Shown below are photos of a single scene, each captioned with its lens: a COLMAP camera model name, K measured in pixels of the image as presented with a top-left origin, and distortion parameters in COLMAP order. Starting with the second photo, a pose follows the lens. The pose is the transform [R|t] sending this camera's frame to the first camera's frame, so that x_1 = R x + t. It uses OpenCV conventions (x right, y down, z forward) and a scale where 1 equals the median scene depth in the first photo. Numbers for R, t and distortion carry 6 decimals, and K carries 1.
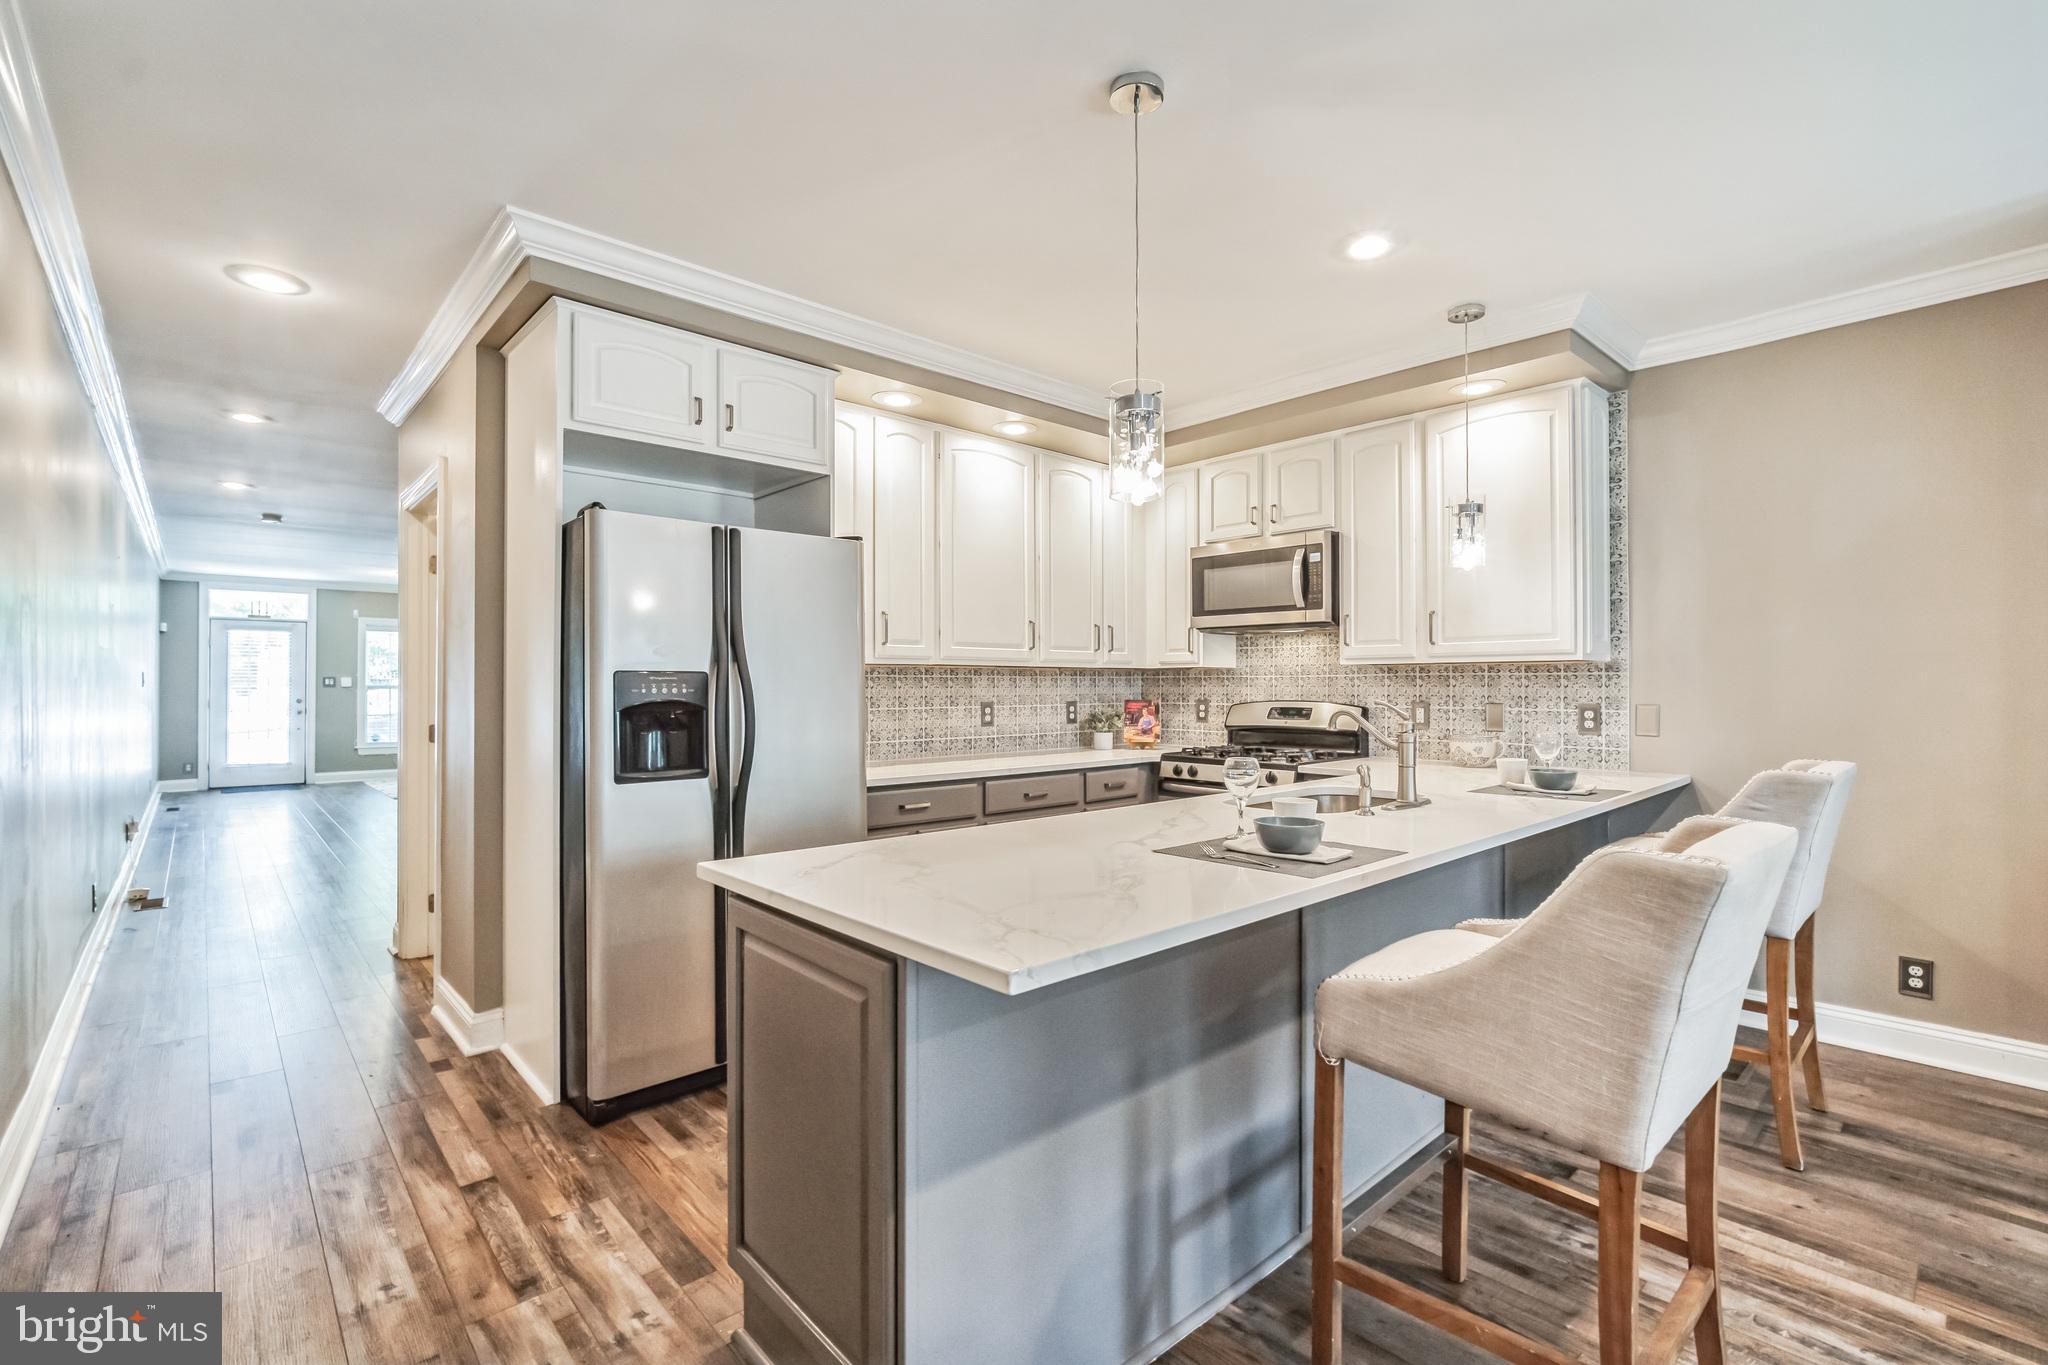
lens RADIAL K [[903.7, 0, 1028.3], [0, 903.7, 685.6], [0, 0, 1]] dist [-0.004356, 0.001545]
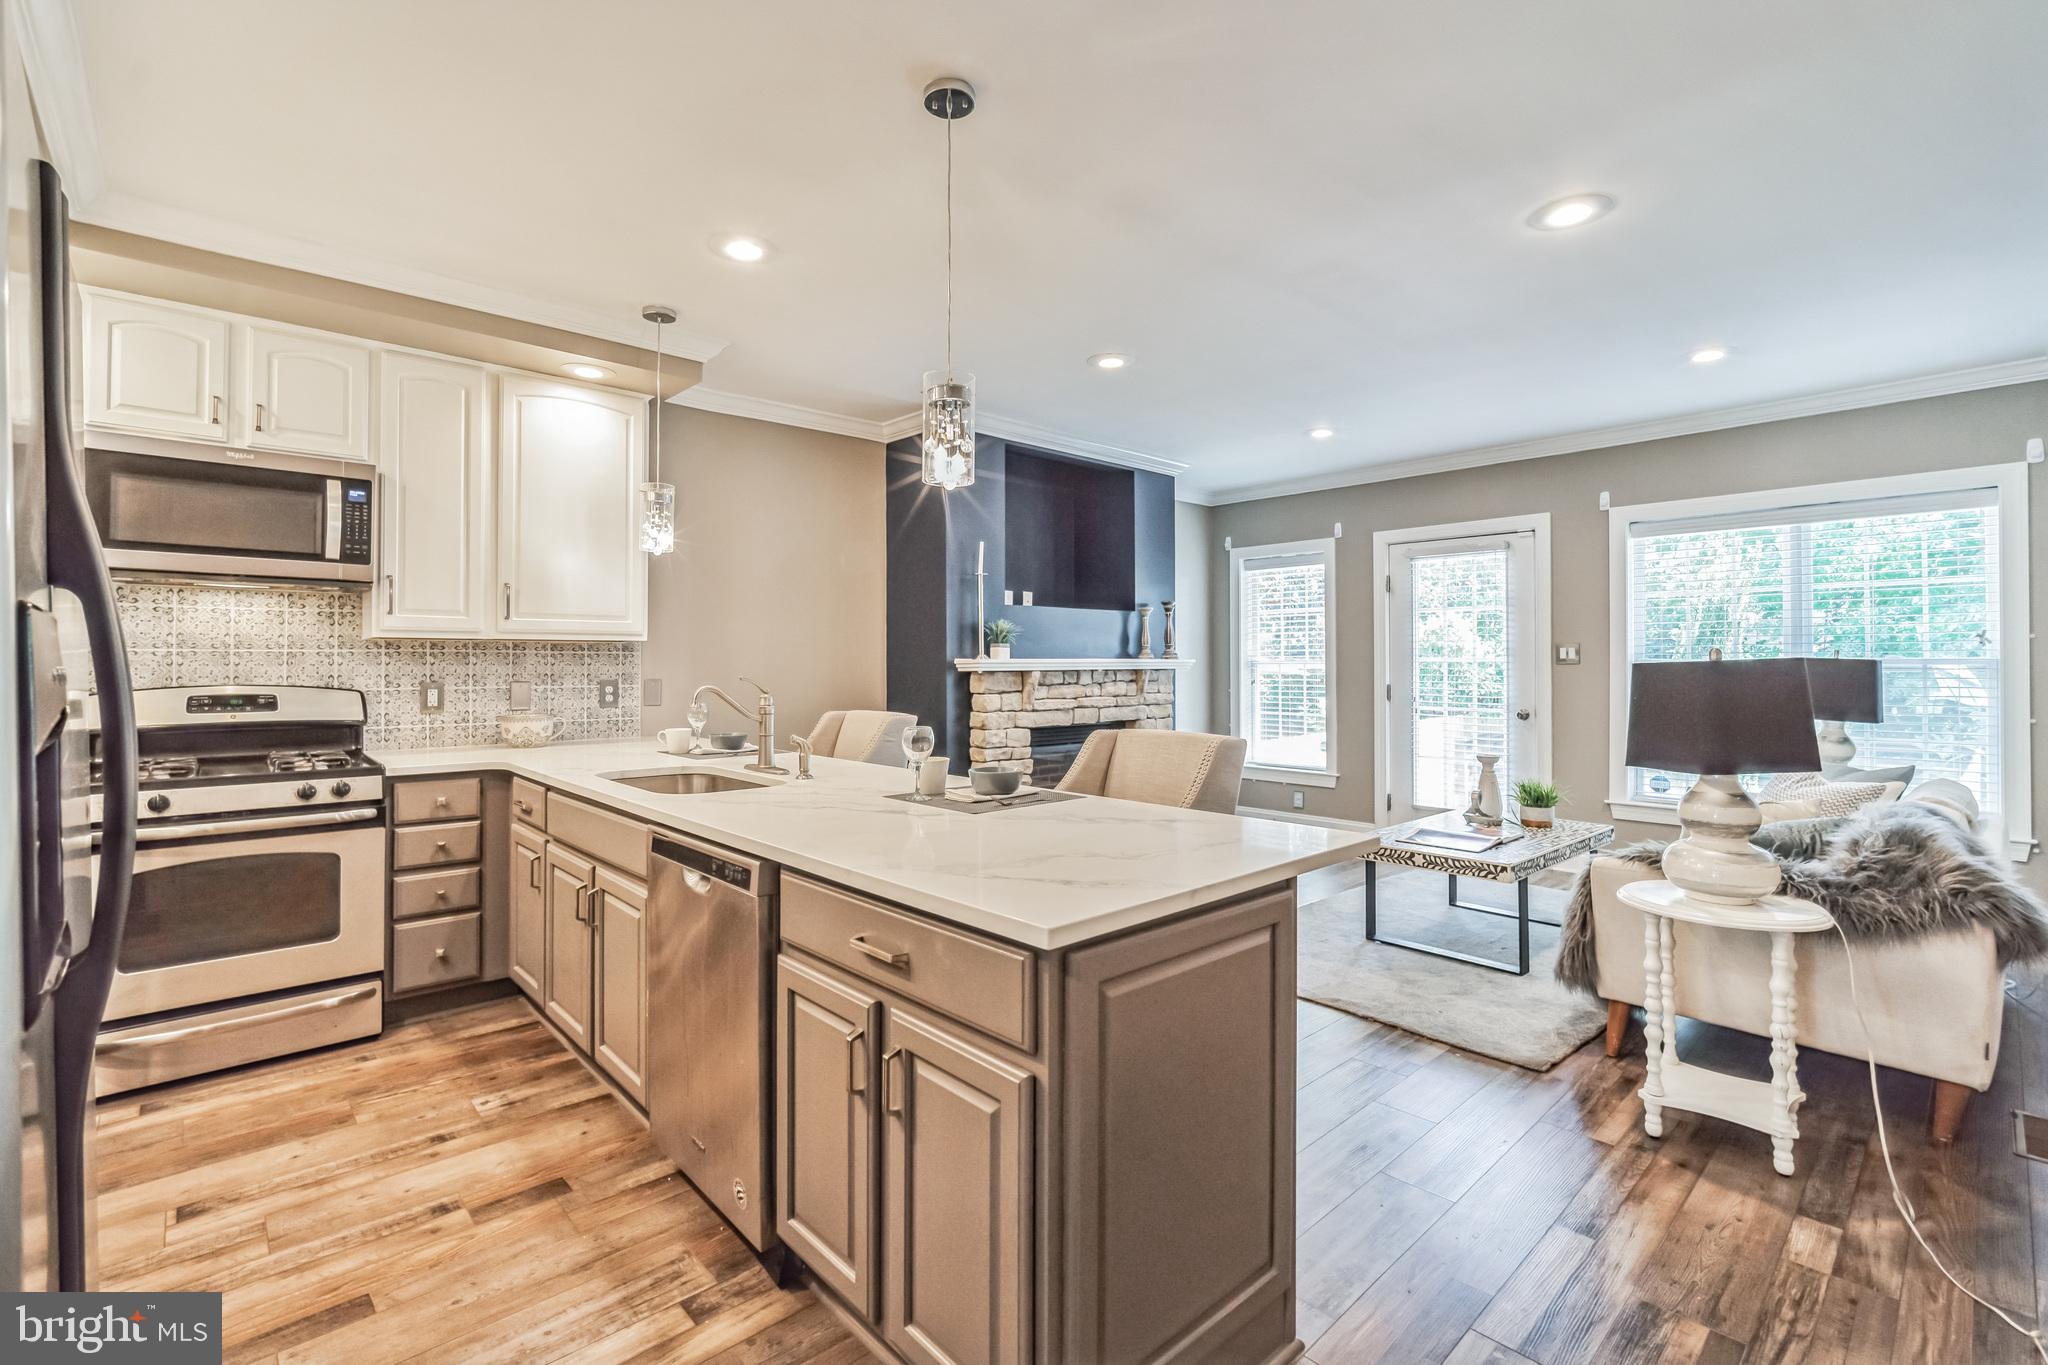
lens RADIAL K [[903.7, 0, 1022.2], [0, 903.7, 666.0], [0, 0, 1]] dist [-0.004356, 0.001545]
pose [[-0.003484, -0.002168, 0.999992, -0.394734], [0.001439, 0.999997, 0.002173, 0.000856], [-0.999993, 0.001447, -0.003480, 0.396176]]
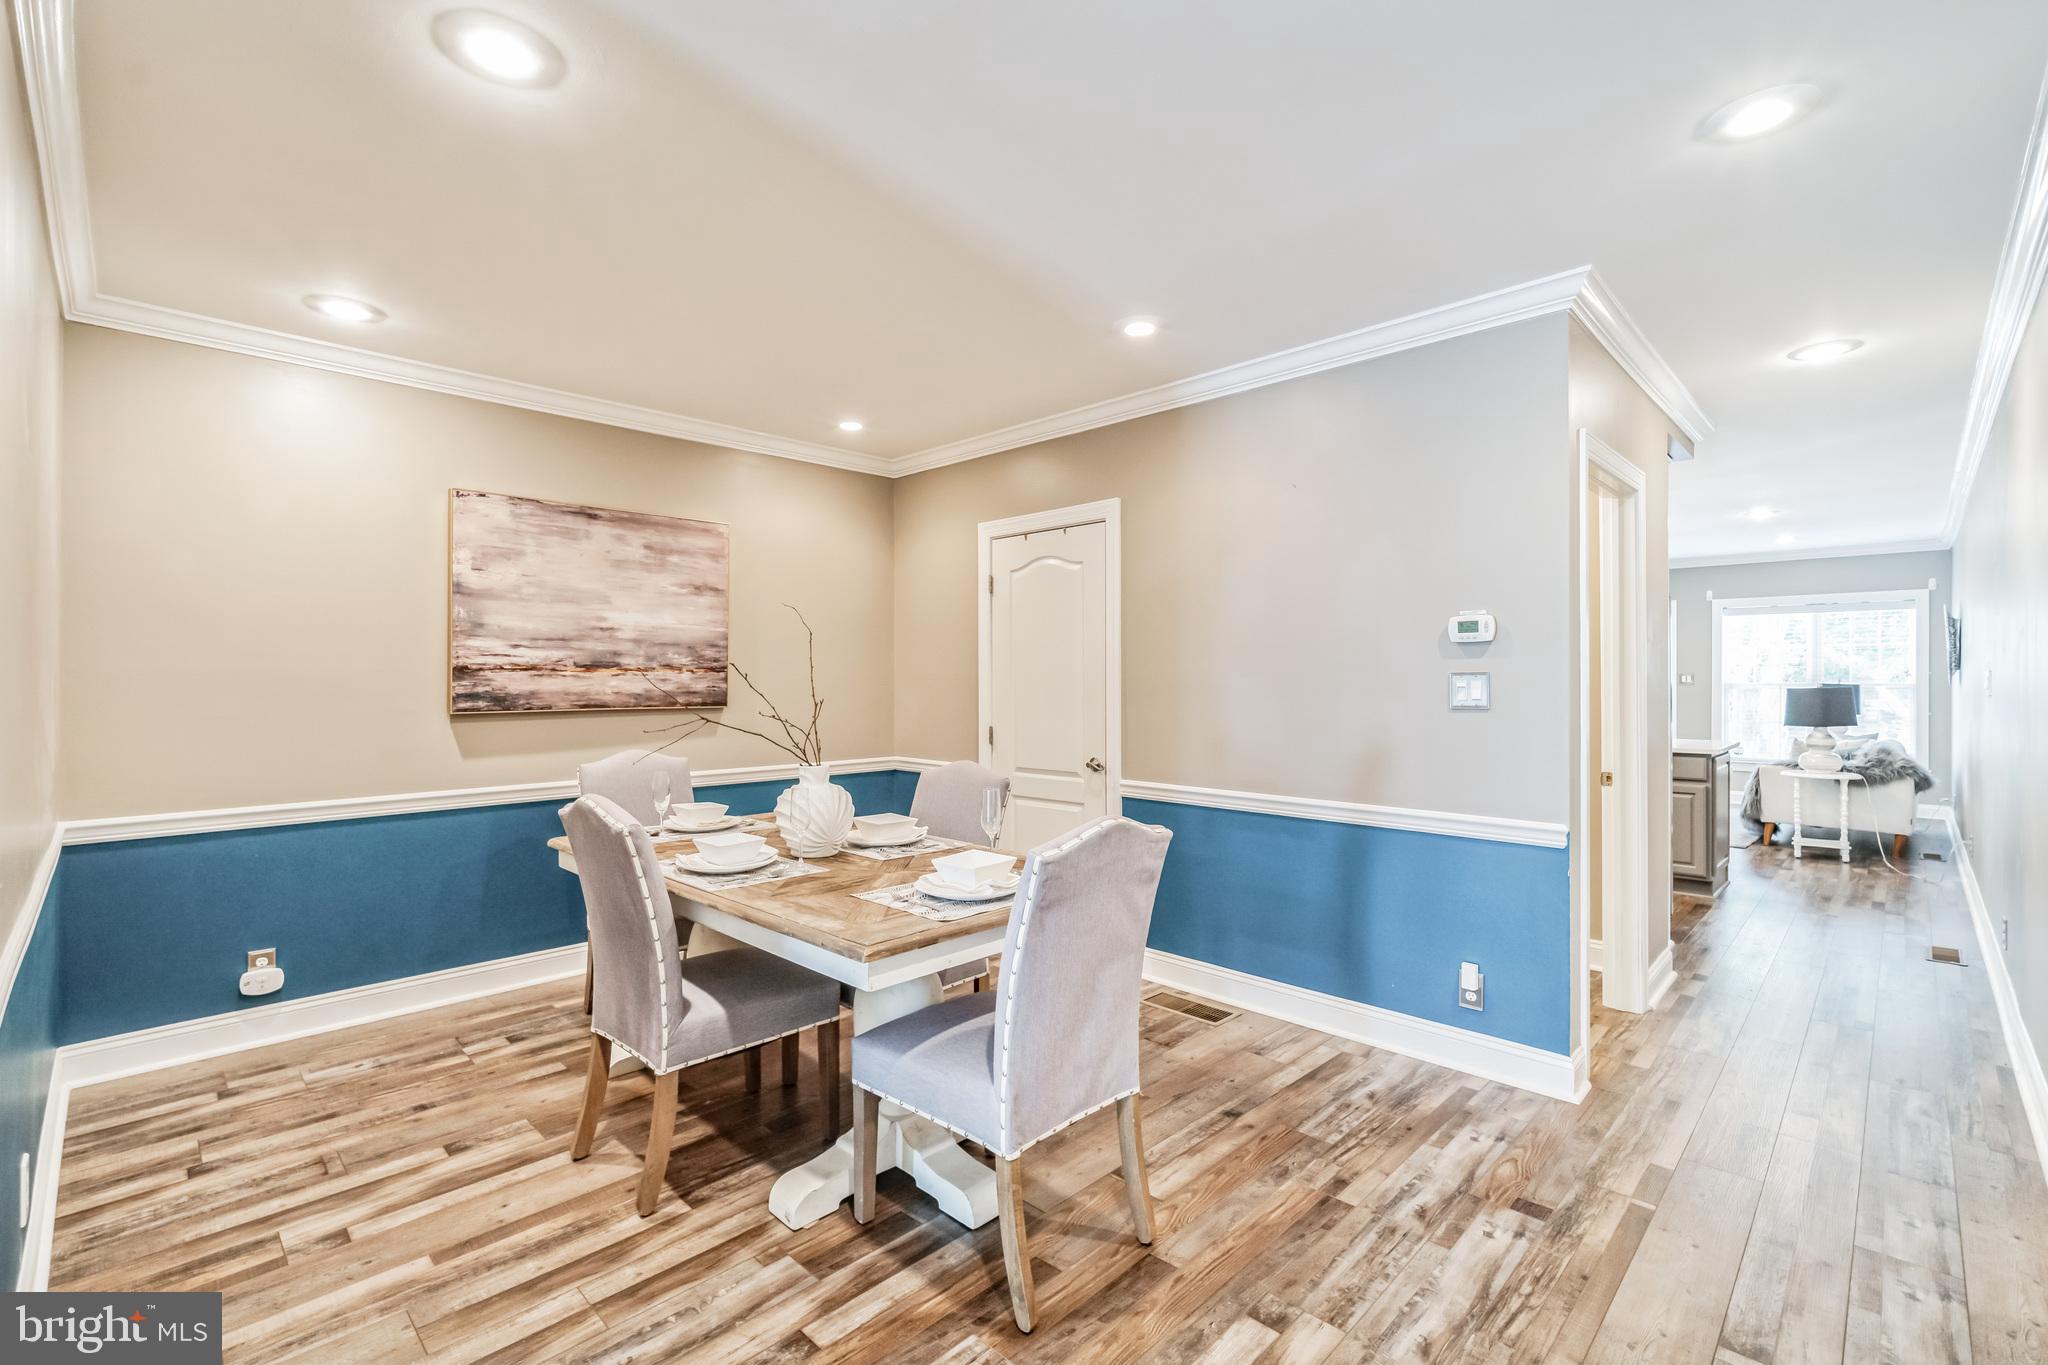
lens RADIAL K [[903.7, 0, 1020.9], [0, 903.7, 682.8], [0, 0, 1]] dist [-0.004356, 0.001545]
pose [[-0.049233, -0.008021, 0.998755, -1.127342], [-0.000157, 0.999968, 0.008023, -0.016077], [-0.998787, 0.000239, -0.049233, 1.201328]]
